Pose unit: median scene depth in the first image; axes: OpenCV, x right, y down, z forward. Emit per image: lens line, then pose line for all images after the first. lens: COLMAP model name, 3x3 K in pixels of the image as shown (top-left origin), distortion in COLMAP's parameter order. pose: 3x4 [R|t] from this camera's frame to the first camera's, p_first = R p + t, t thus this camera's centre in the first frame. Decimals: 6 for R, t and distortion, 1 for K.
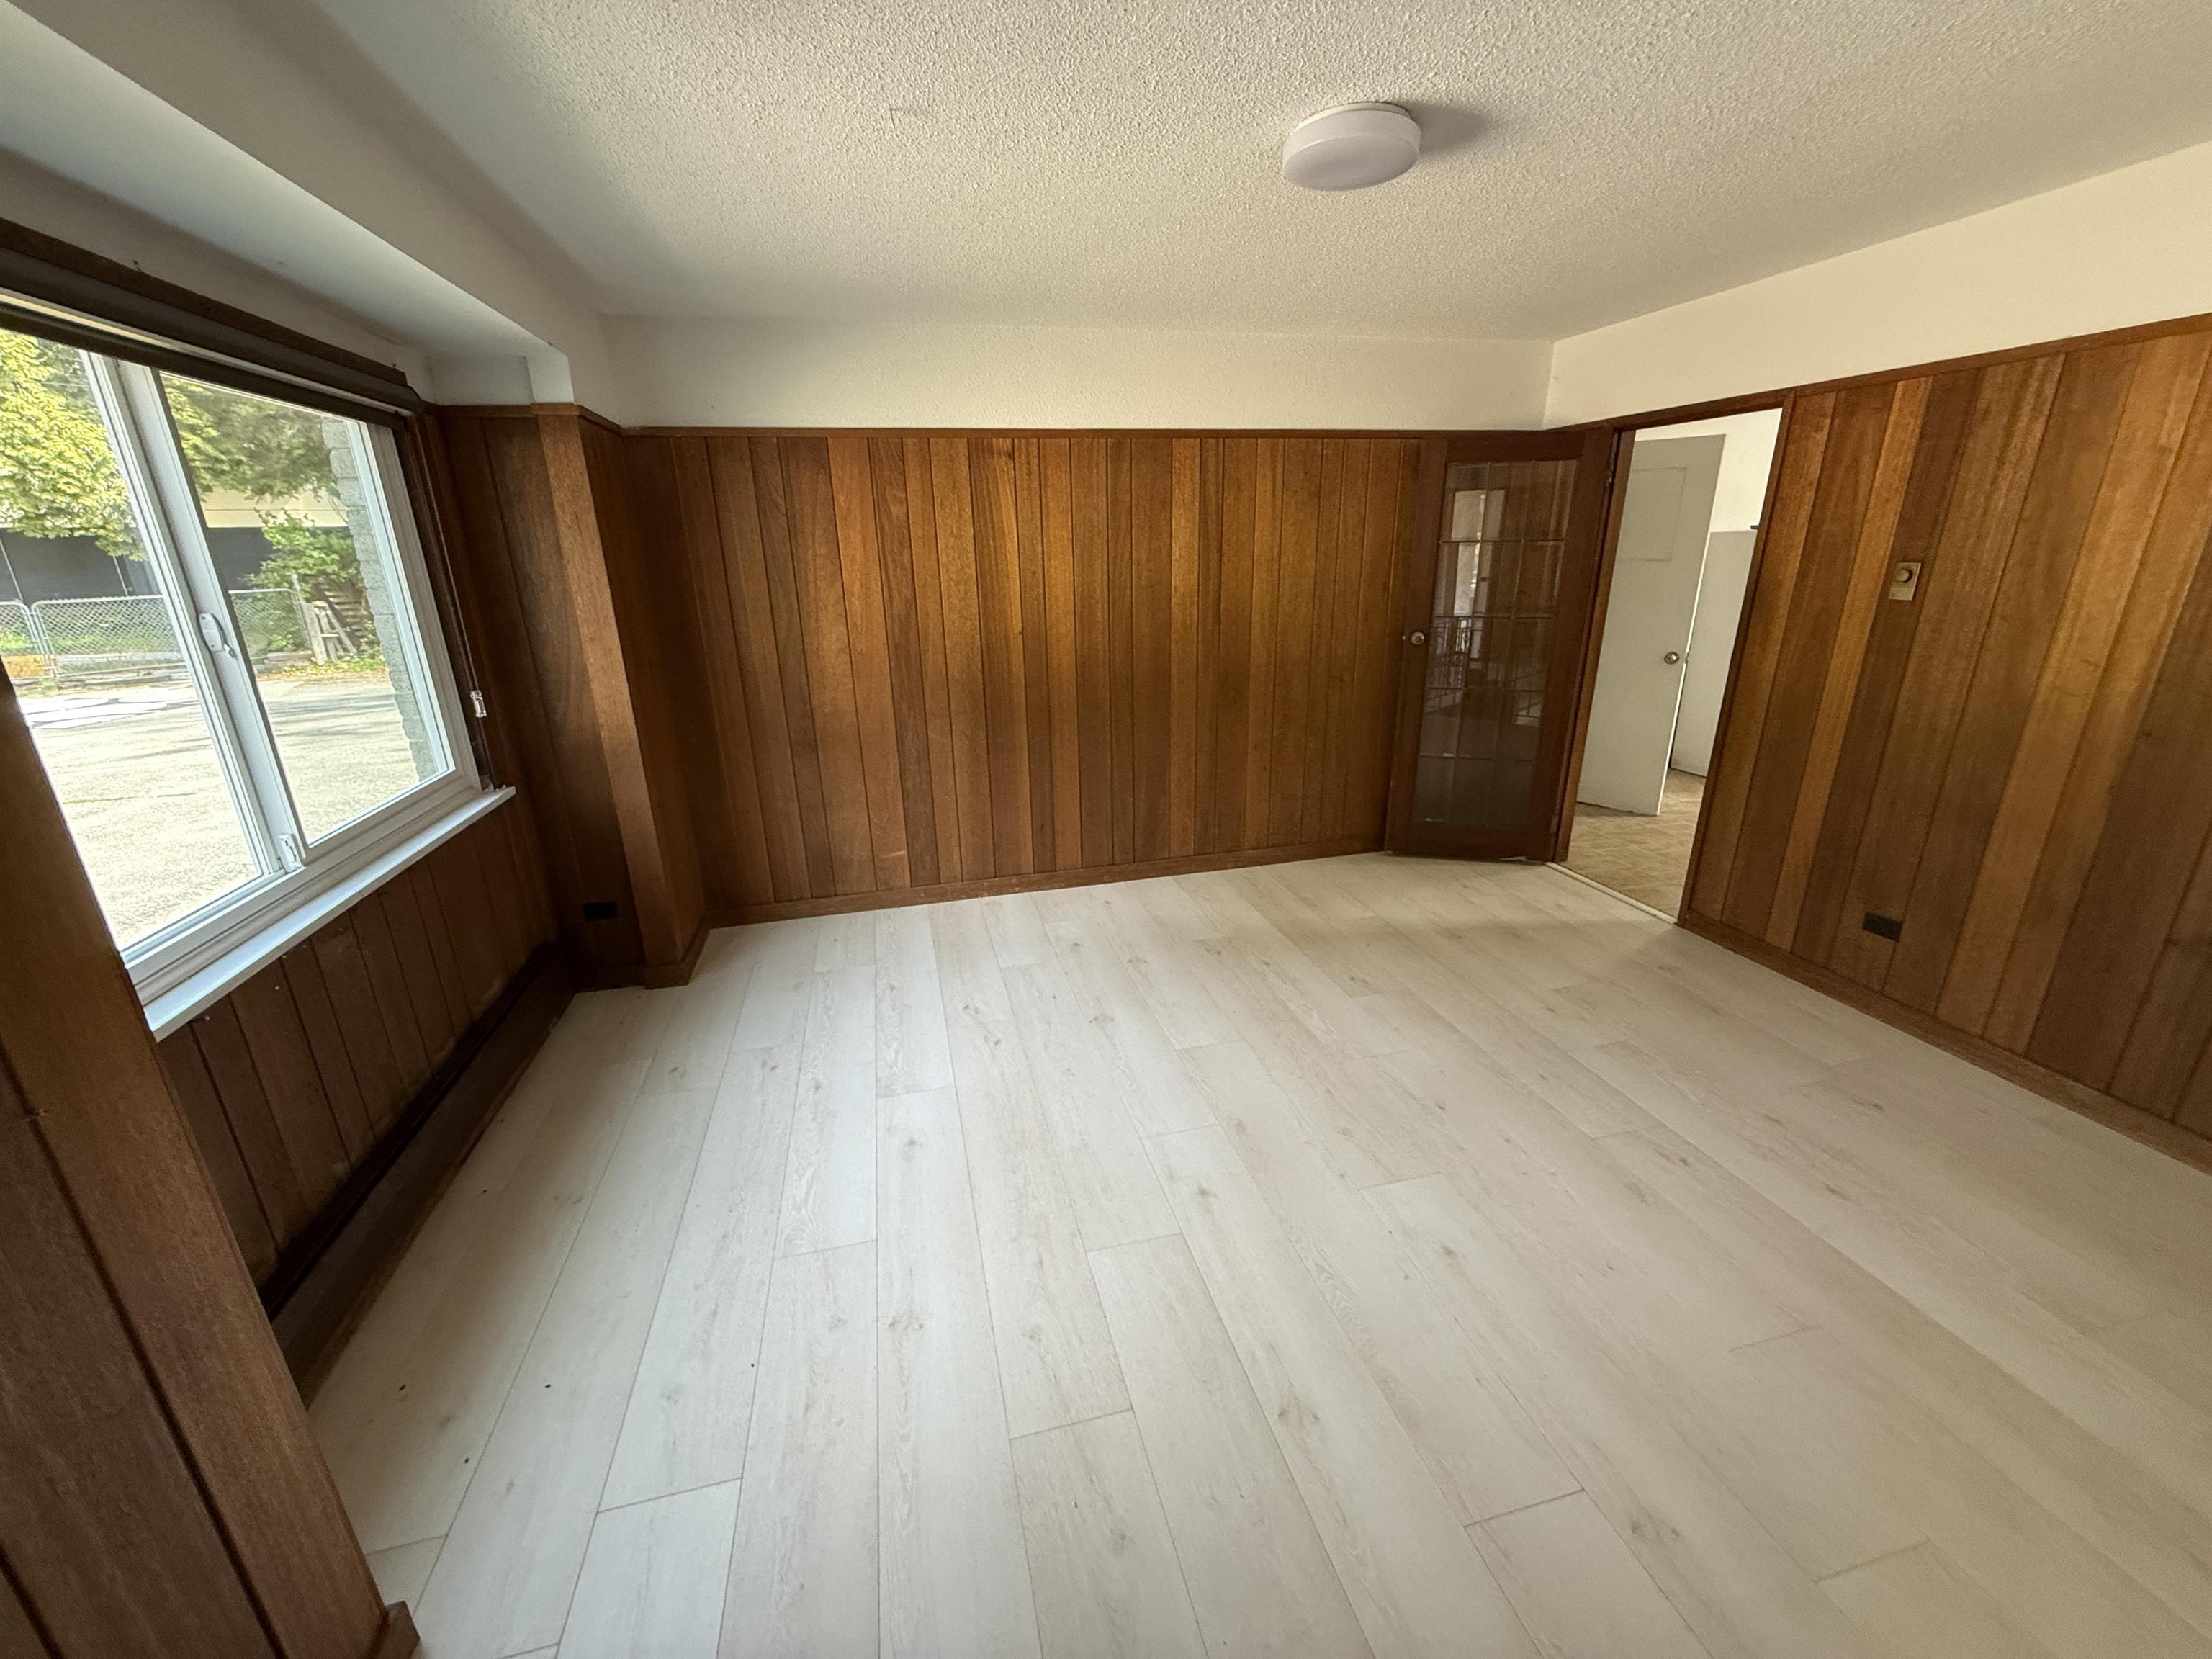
lens RADIAL K [[882.0, 0, 1106.0], [0, 882.0, 829.5], [0, 0, 1]] dist [-0.000398, 0.000122]
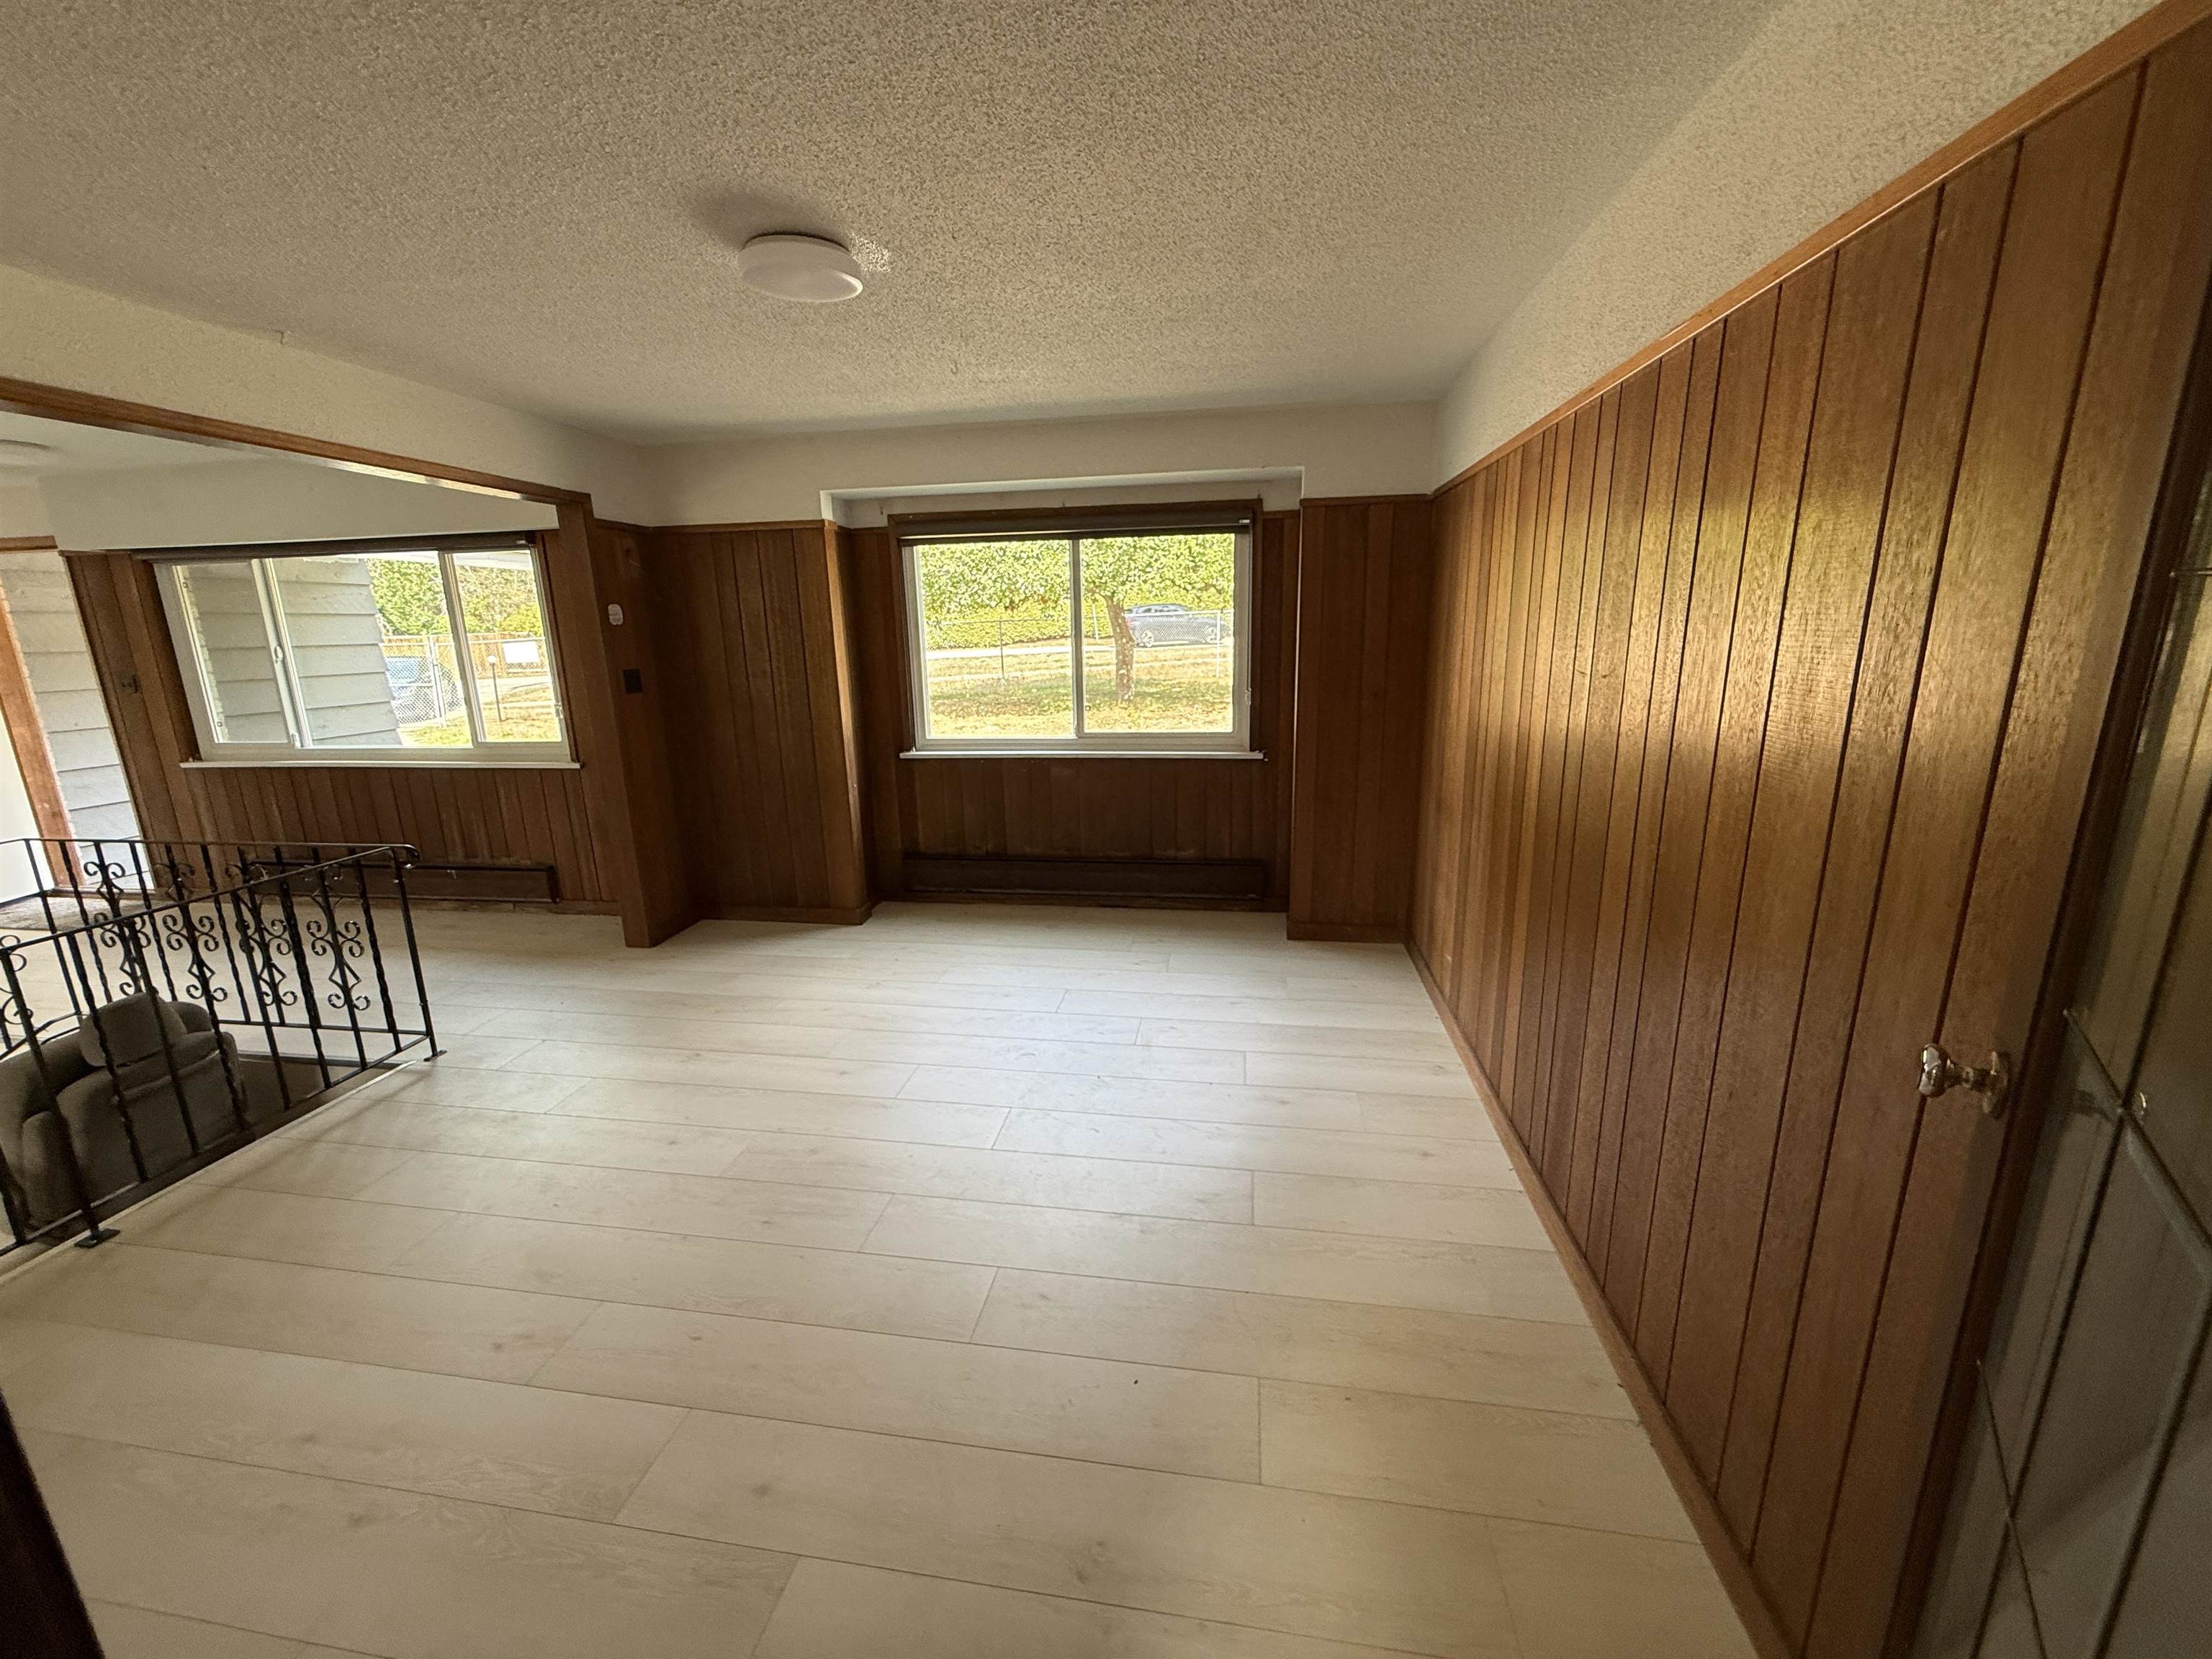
lens RADIAL K [[882.0, 0, 1106.0], [0, 882.0, 829.5], [0, 0, 1]] dist [-0.000398, 0.000122]
pose [[-0.386158, 0.245625, -0.889129, 0.843939], [-0.259116, 0.896201, 0.360115, -0.417176], [0.885292, 0.369448, -0.282430, 1.250126]]
